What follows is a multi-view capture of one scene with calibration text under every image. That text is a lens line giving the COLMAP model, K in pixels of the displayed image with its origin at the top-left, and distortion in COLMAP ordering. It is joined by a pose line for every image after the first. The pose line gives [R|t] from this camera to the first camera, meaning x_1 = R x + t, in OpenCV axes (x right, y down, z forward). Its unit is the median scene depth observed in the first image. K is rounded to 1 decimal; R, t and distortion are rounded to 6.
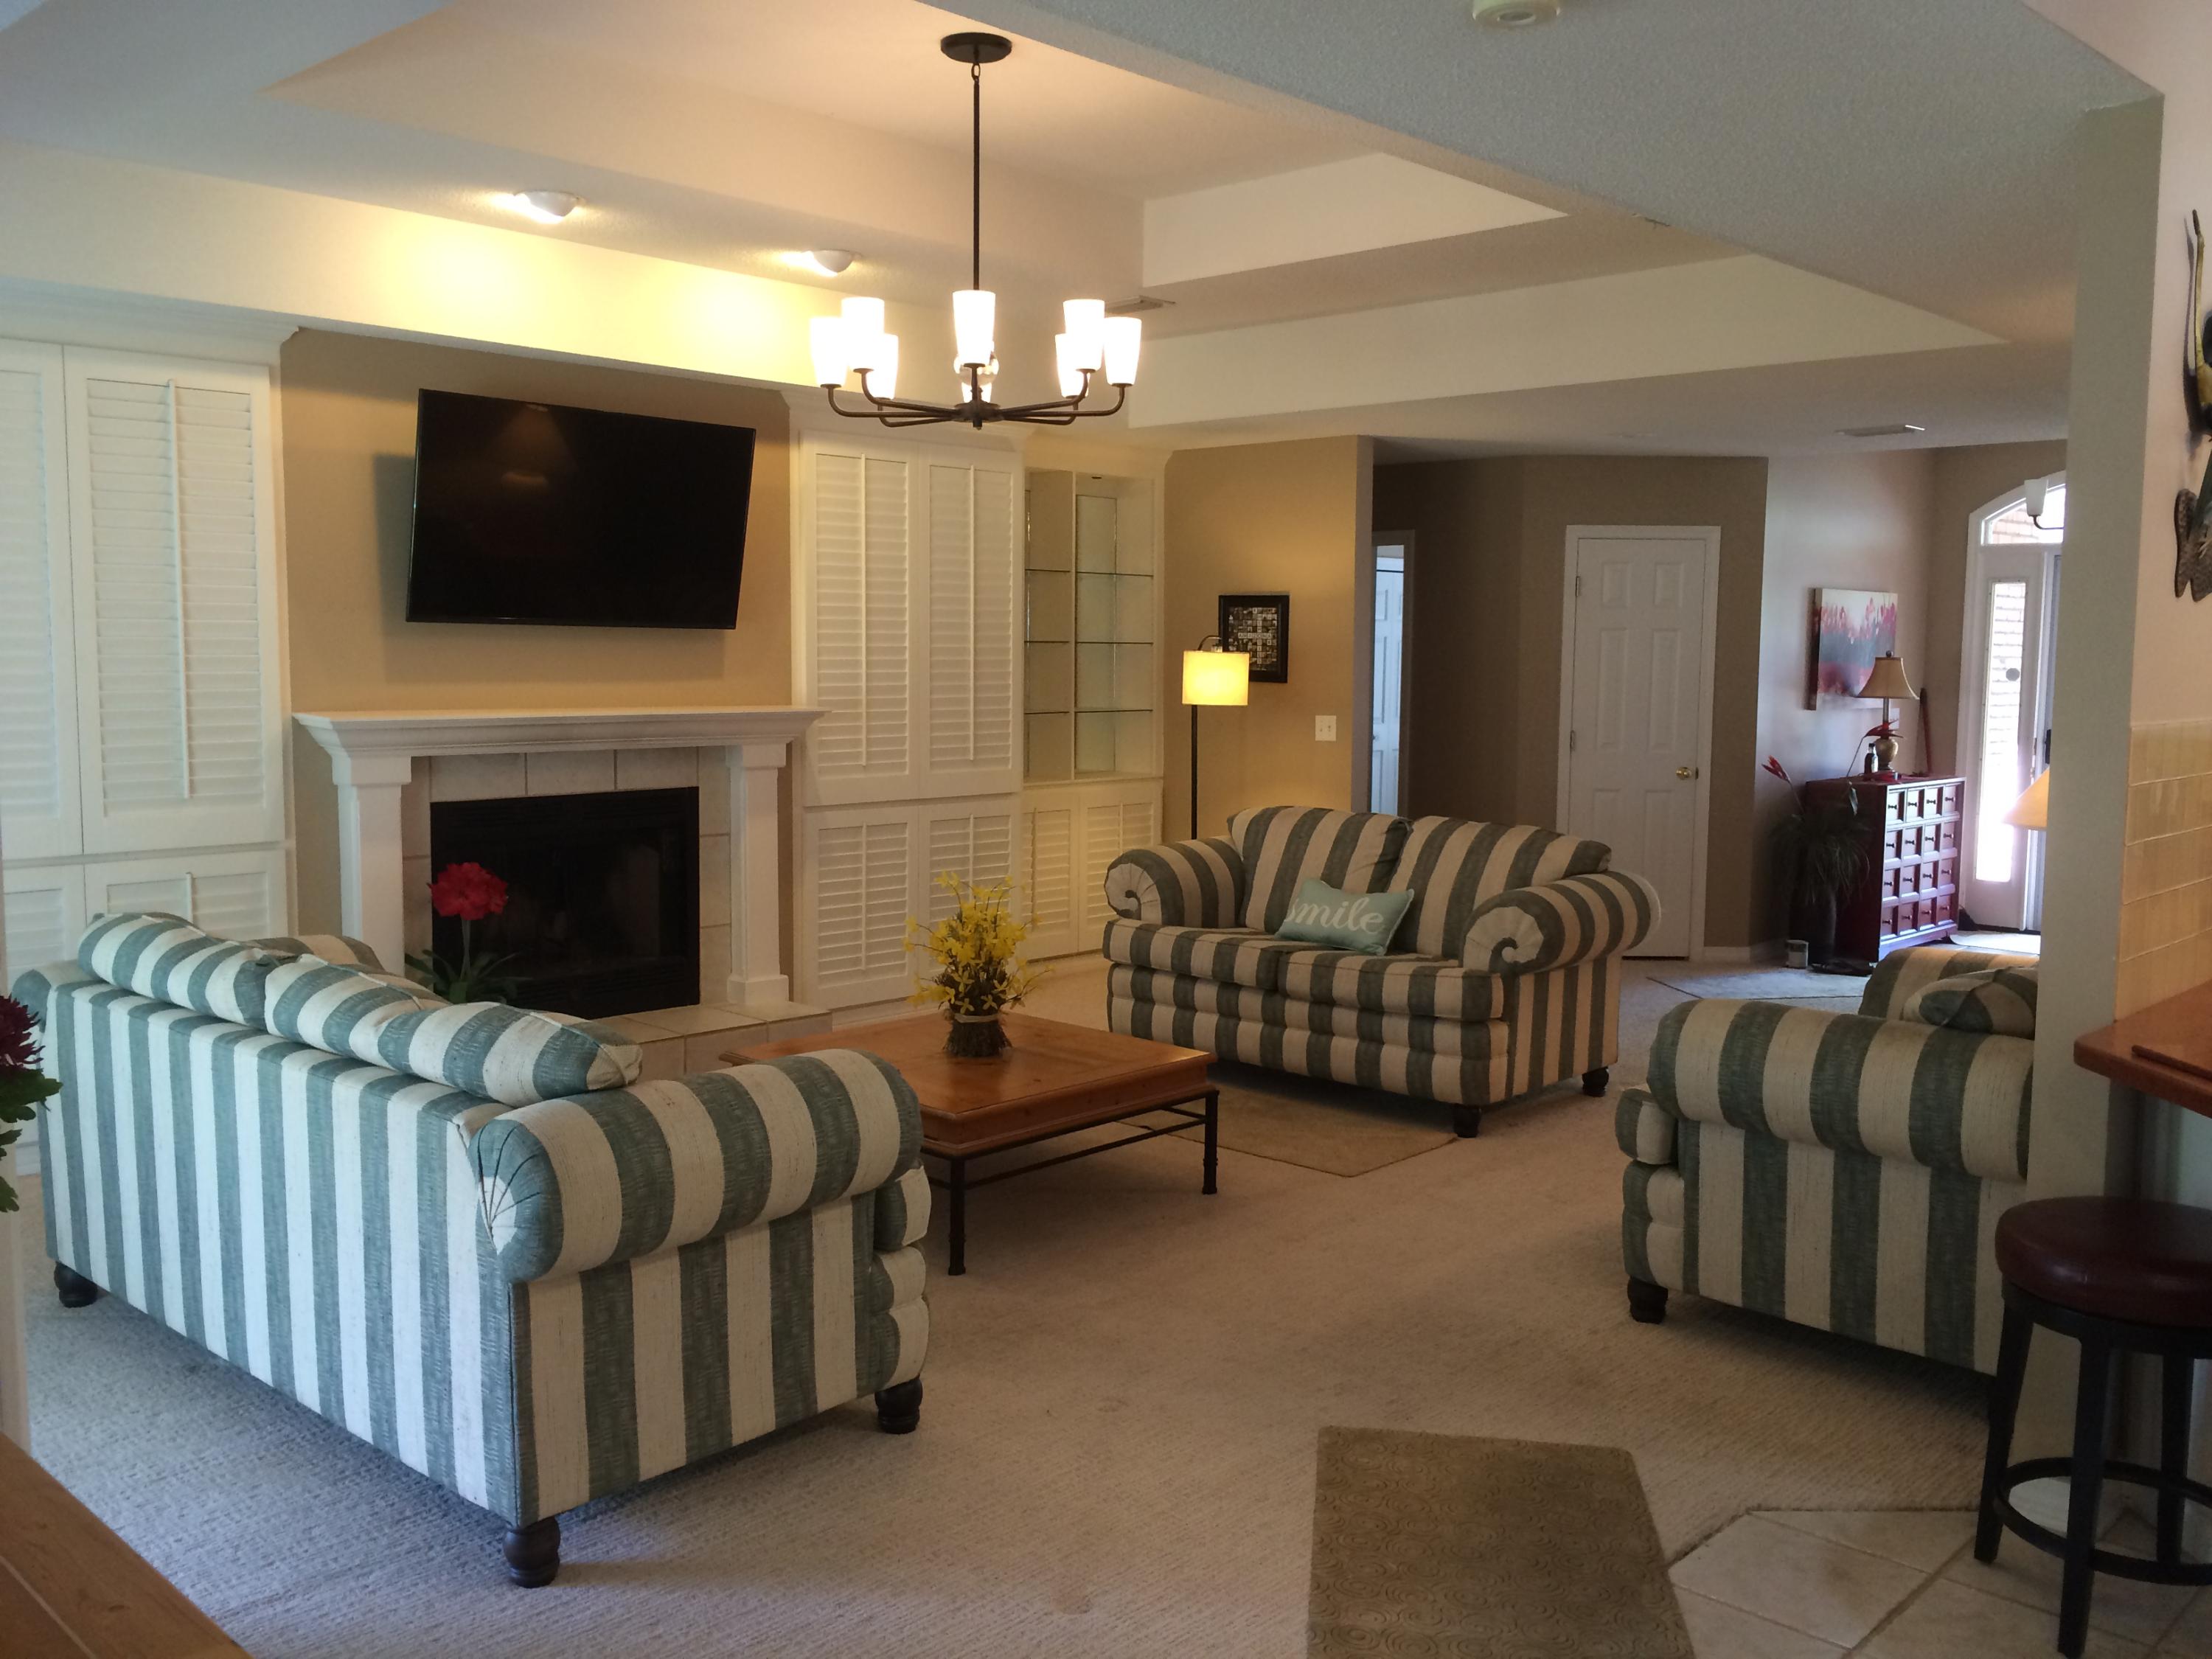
lens RADIAL K [[1890.8, 0, 1112.6], [0, 1890.8, 835.1], [0, 0, 1]] dist [0.067169, -0.079647]
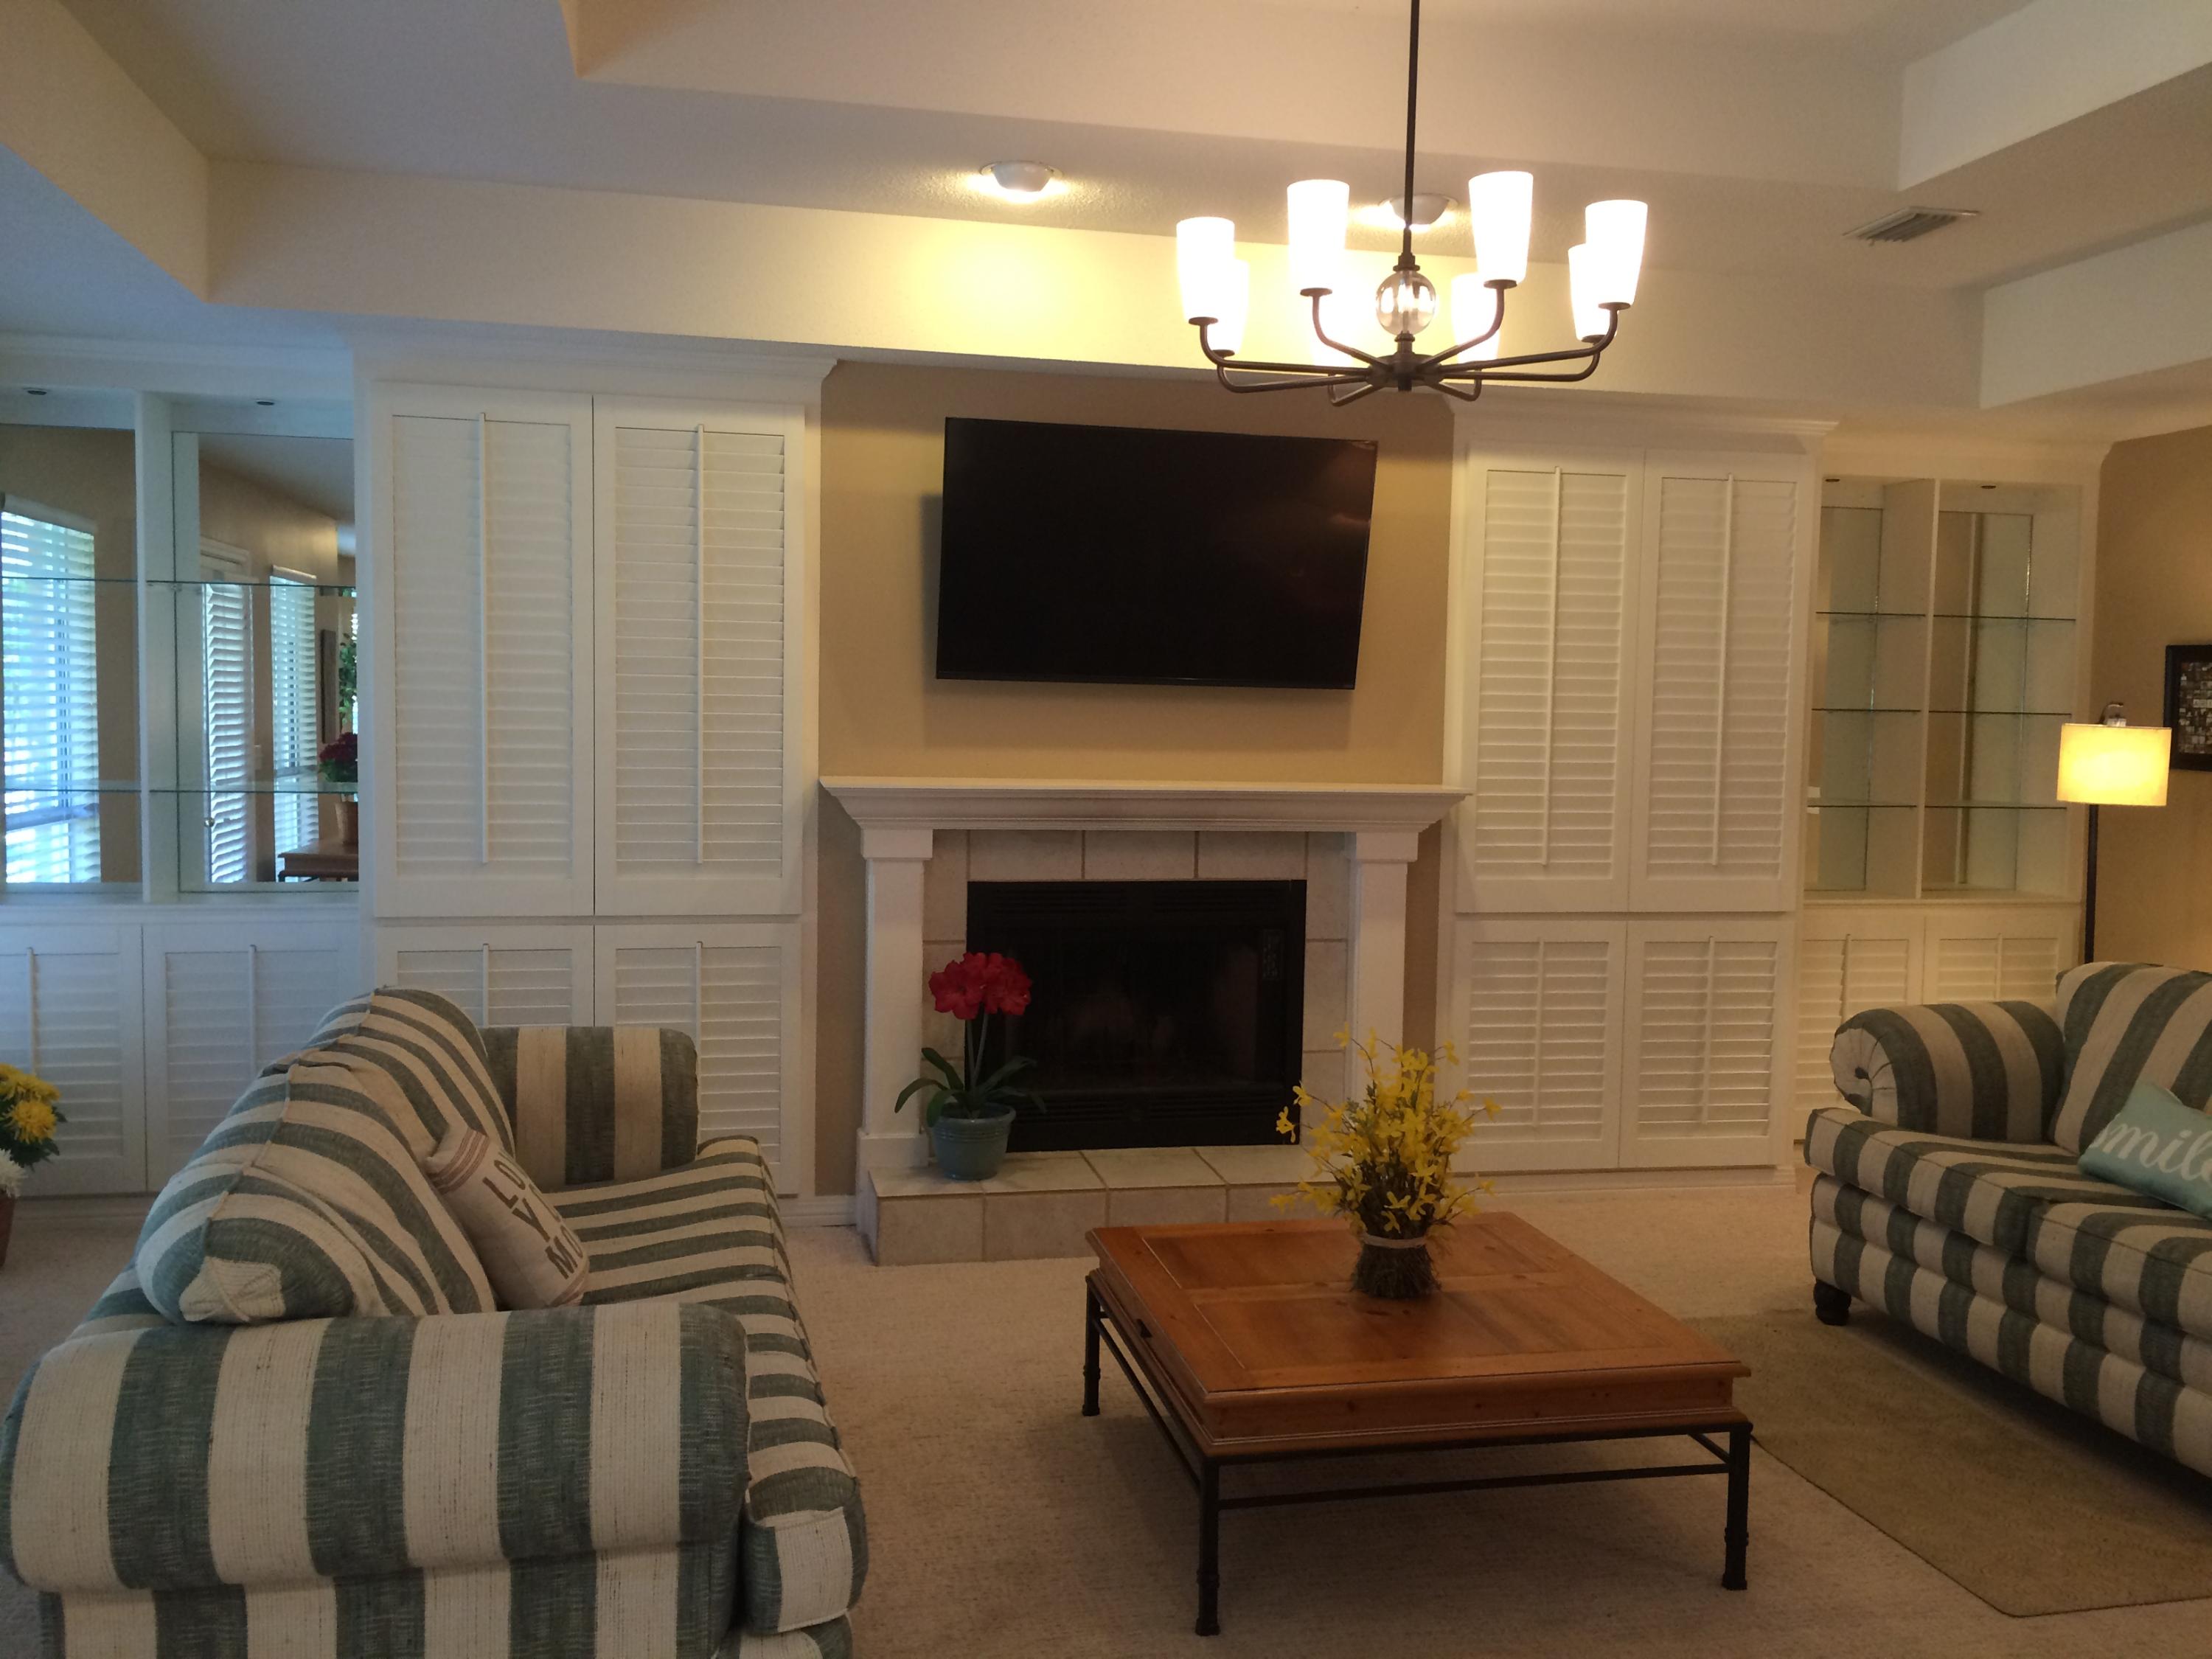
lens RADIAL K [[1890.8, 0, 1112.6], [0, 1890.8, 835.1], [0, 0, 1]] dist [0.067169, -0.079647]
pose [[0.824529, 0.045536, -0.563984, 0.181107], [-0.067969, 0.997510, -0.018829, -0.024834], [0.561722, 0.053859, 0.825571, 0.283635]]
